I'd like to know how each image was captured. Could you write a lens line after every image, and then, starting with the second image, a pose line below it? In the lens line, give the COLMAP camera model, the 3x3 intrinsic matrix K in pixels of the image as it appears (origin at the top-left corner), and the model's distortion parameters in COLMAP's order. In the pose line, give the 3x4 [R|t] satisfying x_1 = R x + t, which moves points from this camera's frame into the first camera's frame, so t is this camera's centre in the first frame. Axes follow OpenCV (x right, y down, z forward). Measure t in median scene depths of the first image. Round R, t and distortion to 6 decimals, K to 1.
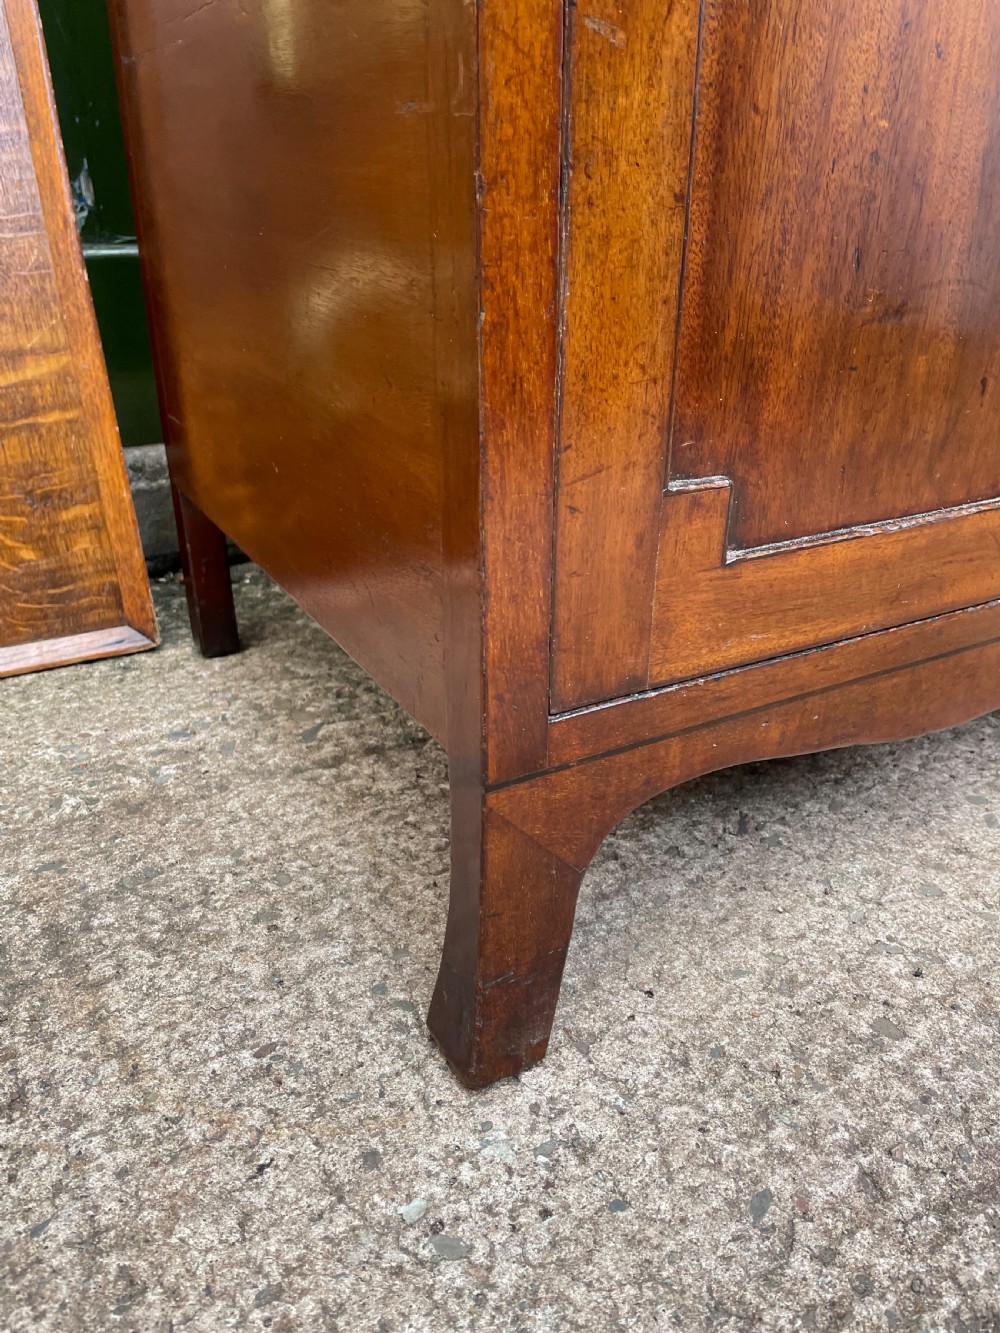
lens RADIAL K [[1009.8, 0, 511.6], [0, 1009.8, 659.8], [0, 0, 1]] dist [0.085353, -0.112944]
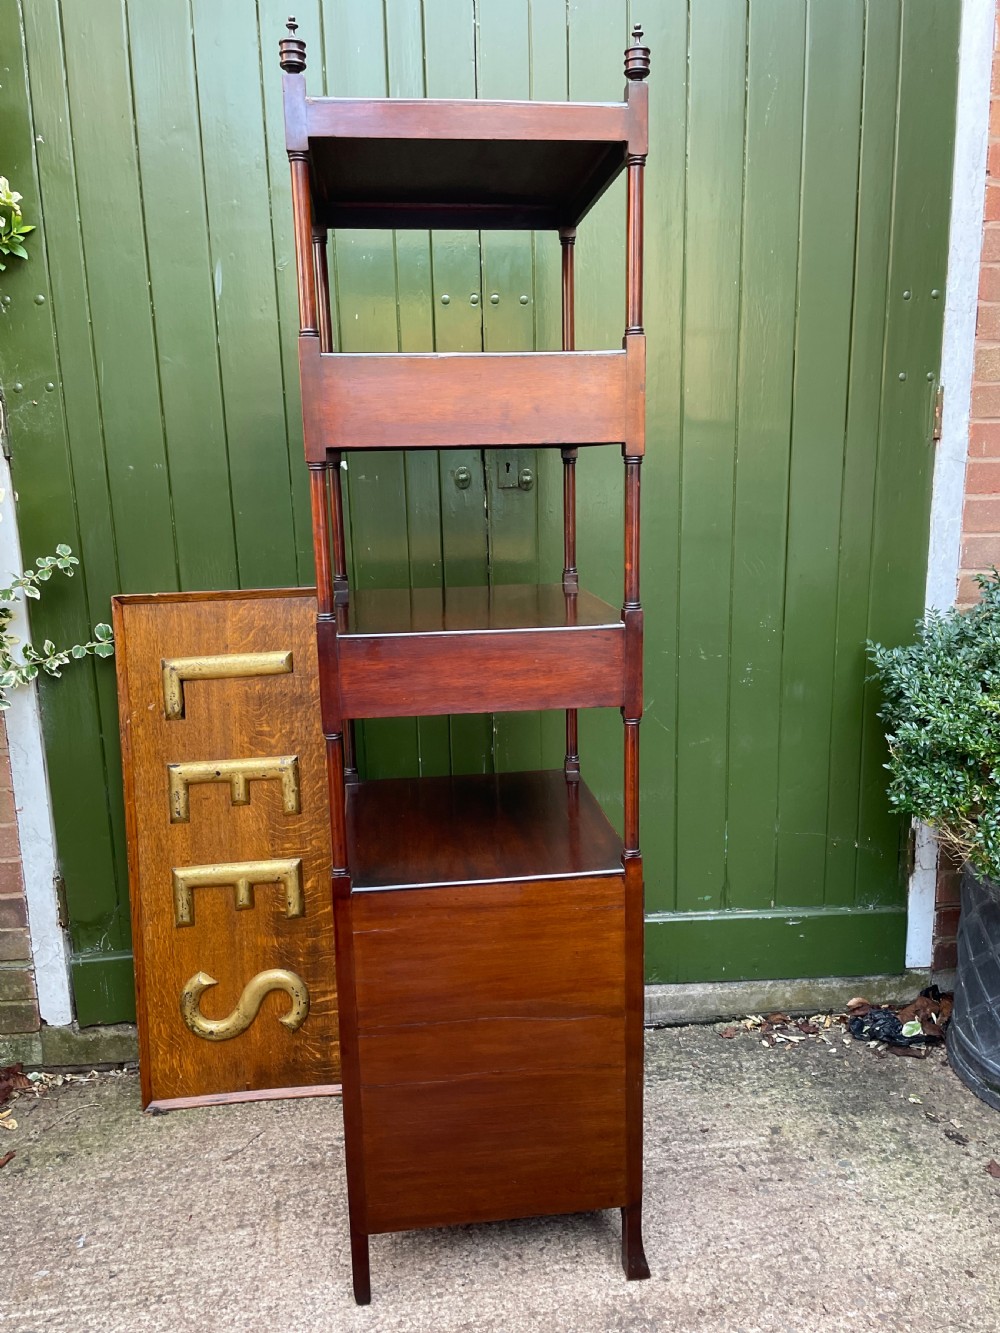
lens RADIAL K [[1009.8, 0, 503.0], [0, 1009.8, 663.9], [0, 0, 1]] dist [0.085353, -0.112944]
pose [[0.897436, 0.060017, -0.437042, 2.024155], [-0.155271, 0.970282, -0.185593, -1.203406], [0.412915, 0.234417, 0.880085, -2.717254]]
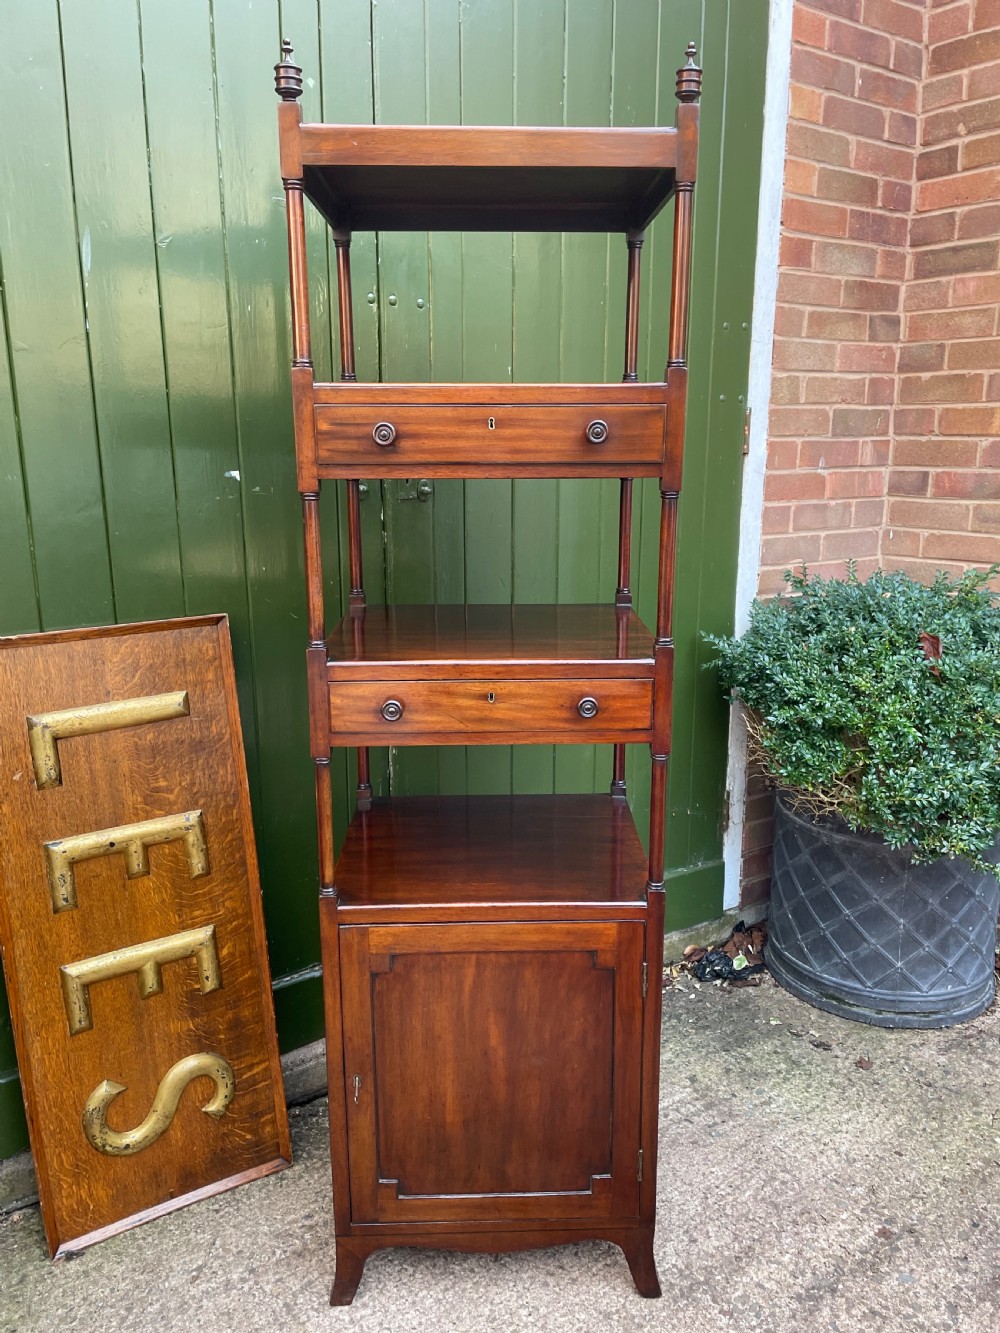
lens RADIAL K [[1009.8, 0, 514.9], [0, 1009.8, 669.4], [0, 0, 1]] dist [0.085353, -0.112944]
pose [[0.999758, -0.011359, 0.018853, 0.308058], [0.014703, 0.982057, -0.188011, -1.278988], [-0.016379, 0.188242, 0.981986, -3.052046]]
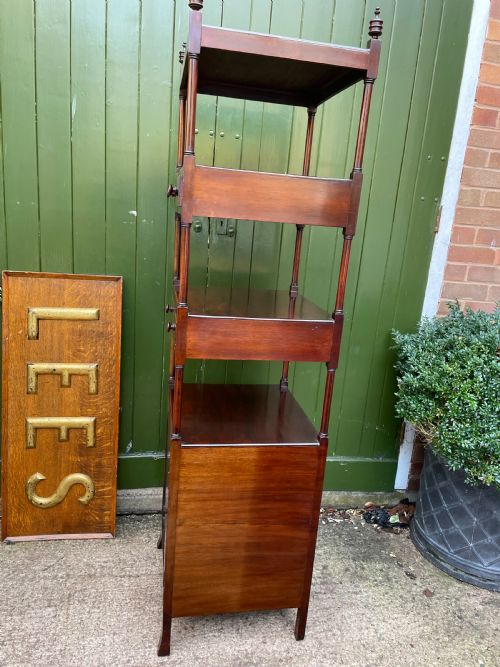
lens RADIAL K [[505.3, 0, 253.5], [0, 505.3, 335.4], [0, 0, 1]] dist [0.085353, -0.112944]
pose [[0.922088, 0.157073, -0.353670, 1.954803], [-0.224892, 0.961253, -0.159424, -1.350978], [0.314925, 0.226541, 0.921684, -2.641993]]
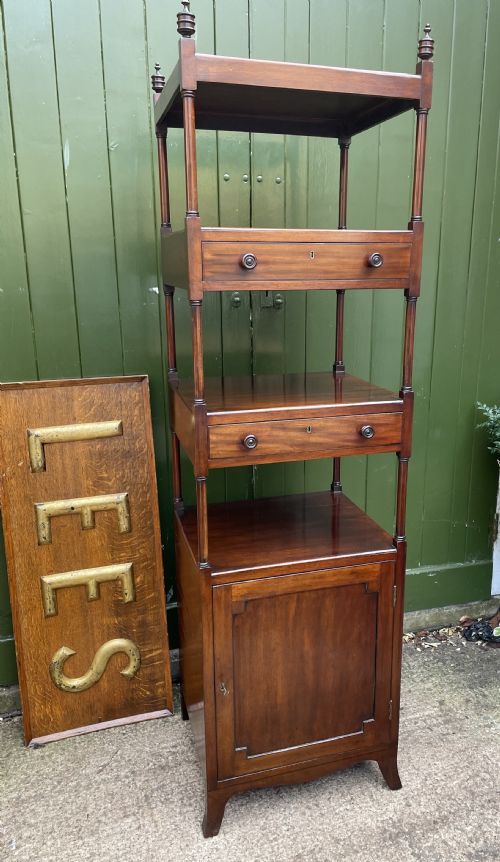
lens RADIAL K [[657.7, 0, 289.1], [0, 657.7, 435.6], [0, 0, 1]] dist [0.085334, -0.111090]
pose [[0.976178, 0.049062, -0.211353, 1.098103], [-0.084759, 0.982928, -0.163305, -1.258820], [0.199733, 0.177328, 0.963671, -3.001610]]
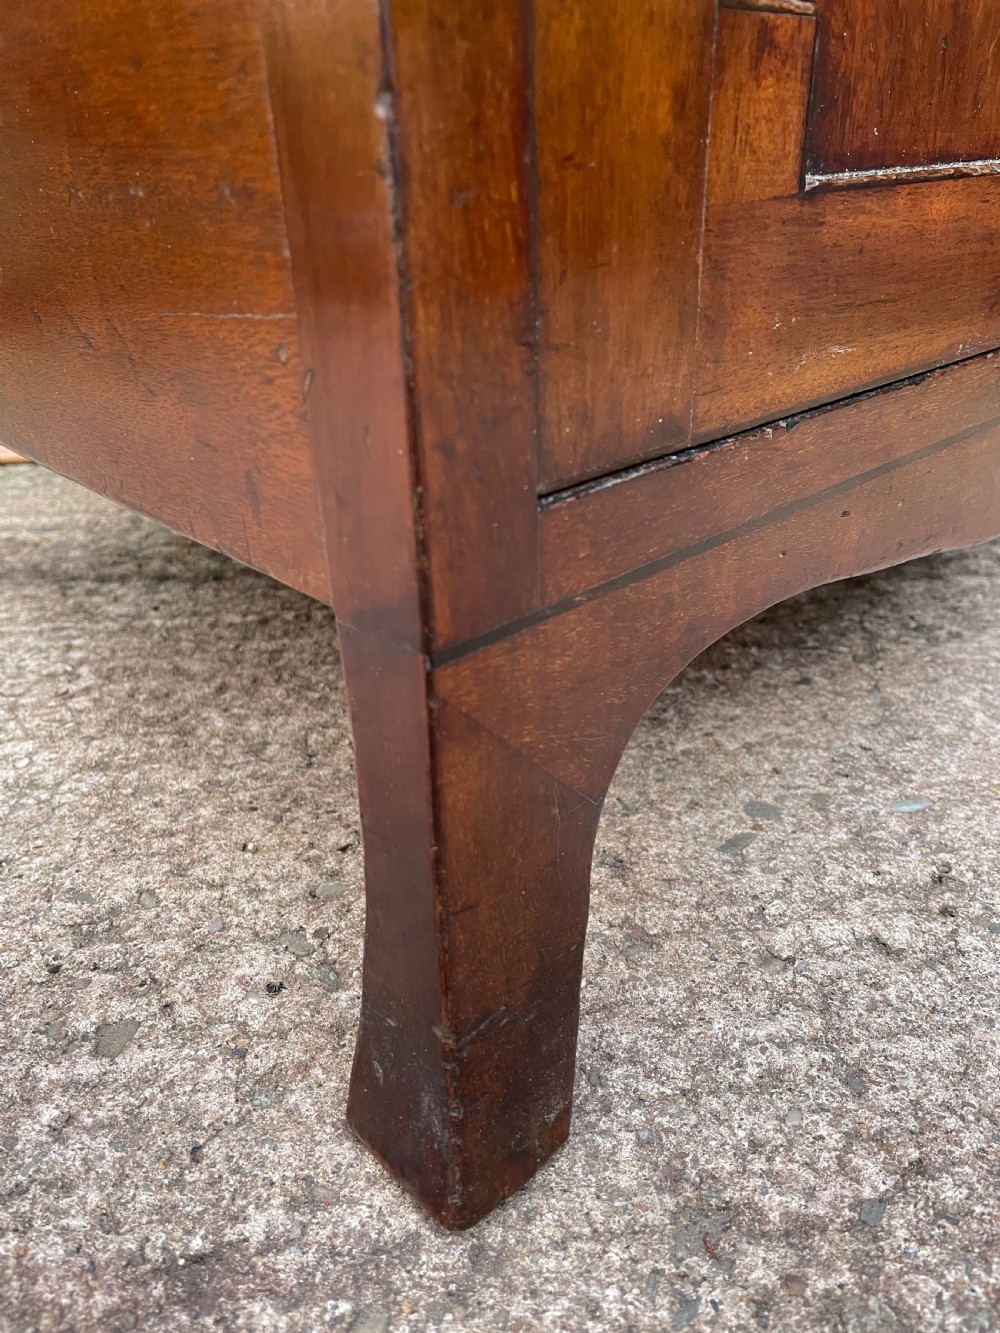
lens RADIAL K [[1009.8, 0, 506.3], [0, 1009.8, 687.8], [0, 0, 1]] dist [0.085353, -0.112944]
pose [[0.849094, 0.219363, -0.480541, 0.781710], [-0.185924, 0.975594, 0.116831, 0.036797], [0.494441, -0.009856, 0.869155, 0.556474]]
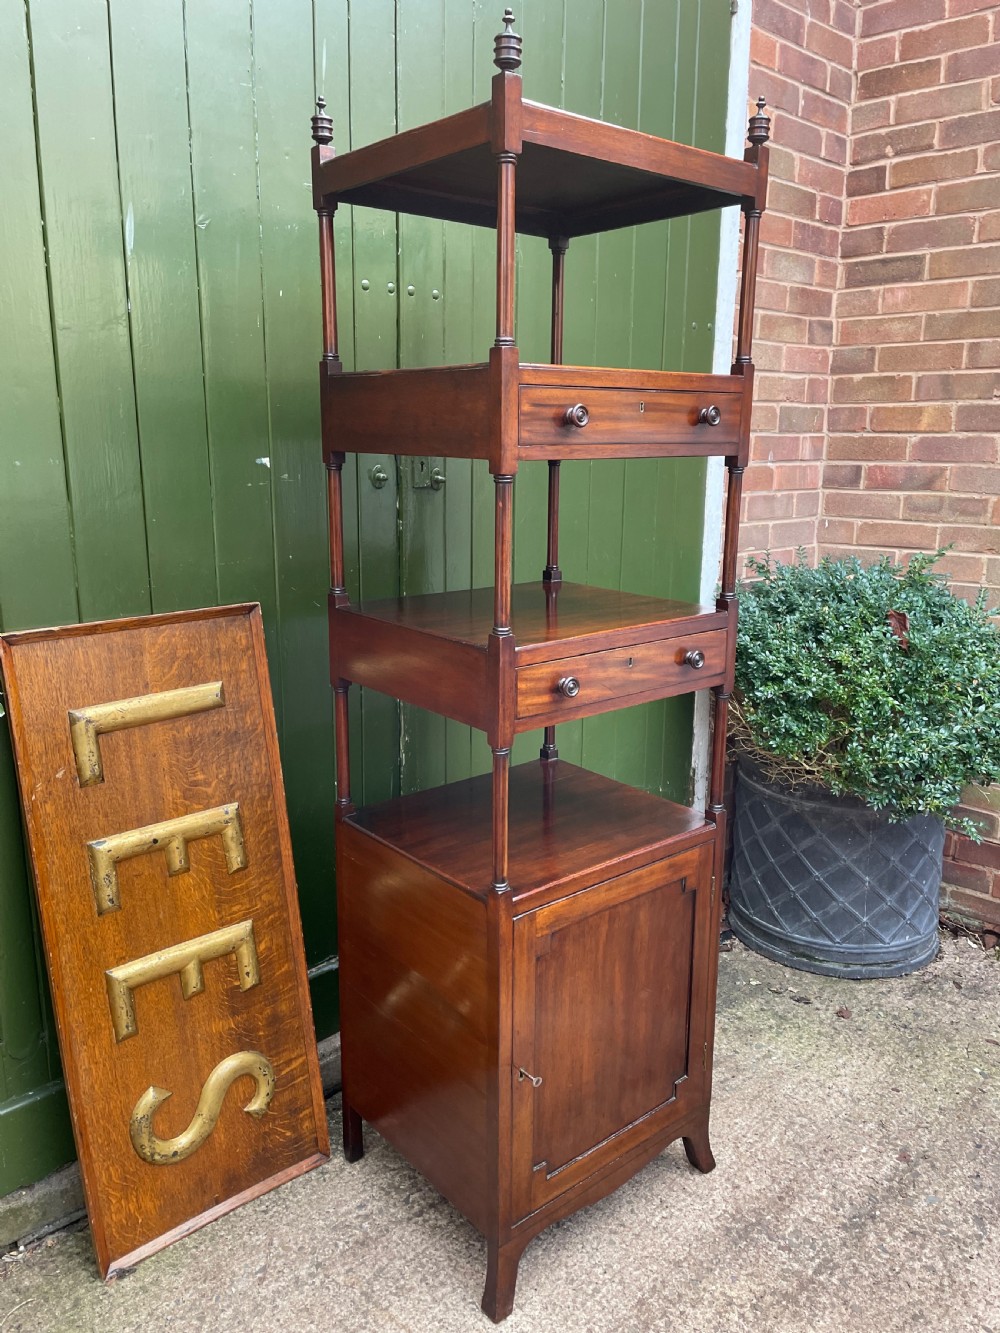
lens RADIAL K [[1009.8, 0, 514.2], [0, 1009.8, 662.0], [0, 0, 1]] dist [0.085353, -0.112944]
pose [[0.983172, -0.039105, 0.178447, -0.521616], [0.073585, 0.978844, -0.190918, -1.207726], [-0.167206, 0.200836, 0.965250, -3.068680]]
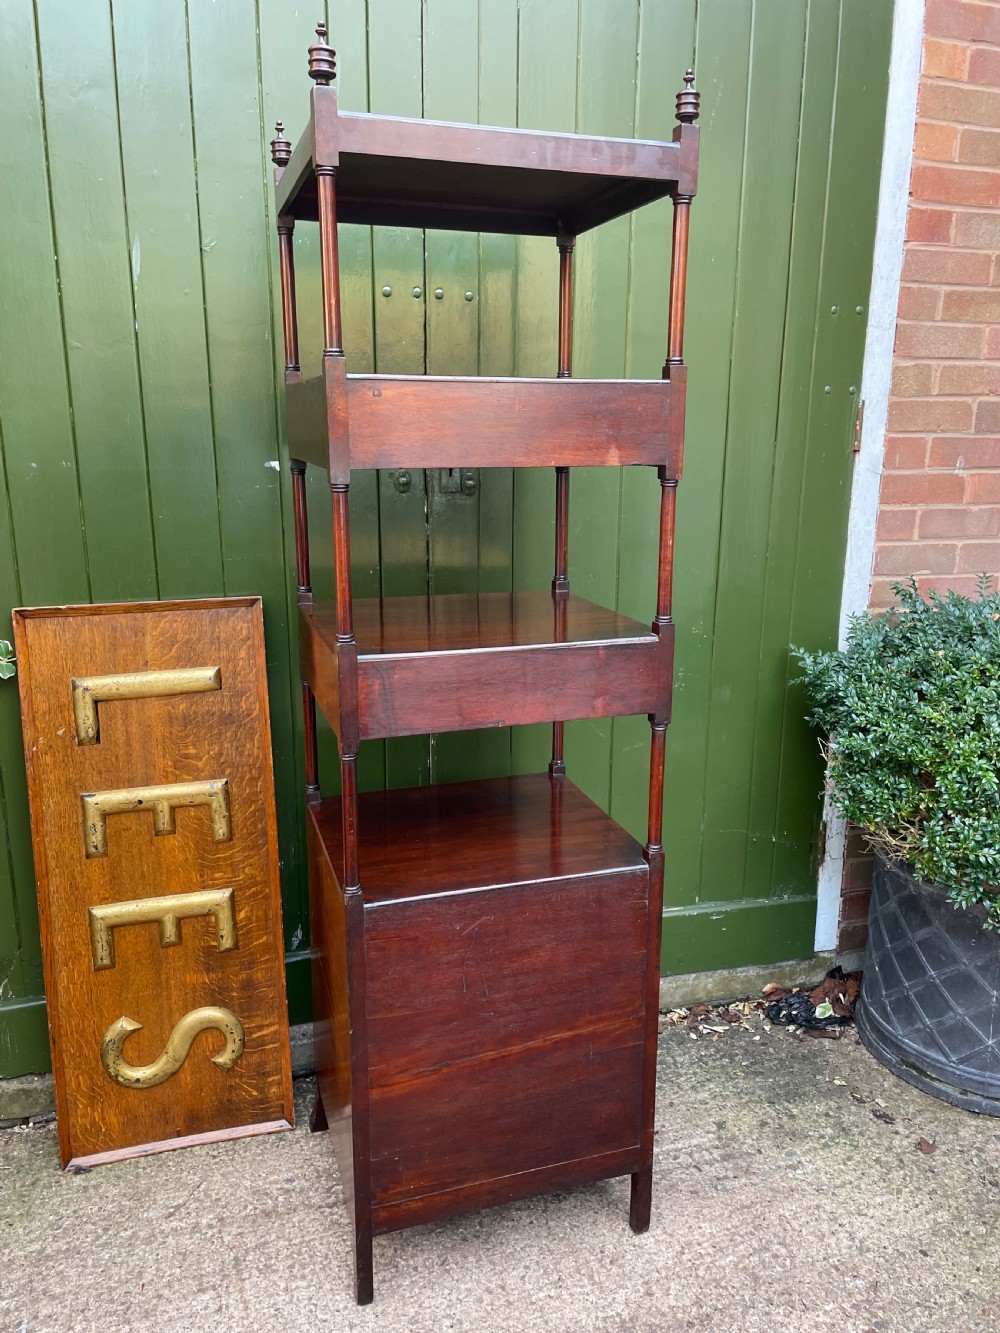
lens RADIAL K [[1009.8, 0, 501.1], [0, 1009.8, 664.1], [0, 0, 1]] dist [0.085353, -0.112944]
pose [[0.963254, 0.061439, -0.261471, 1.378138], [-0.109427, 0.978801, -0.173133, -1.371955], [0.245291, 0.195383, 0.949557, -2.840049]]
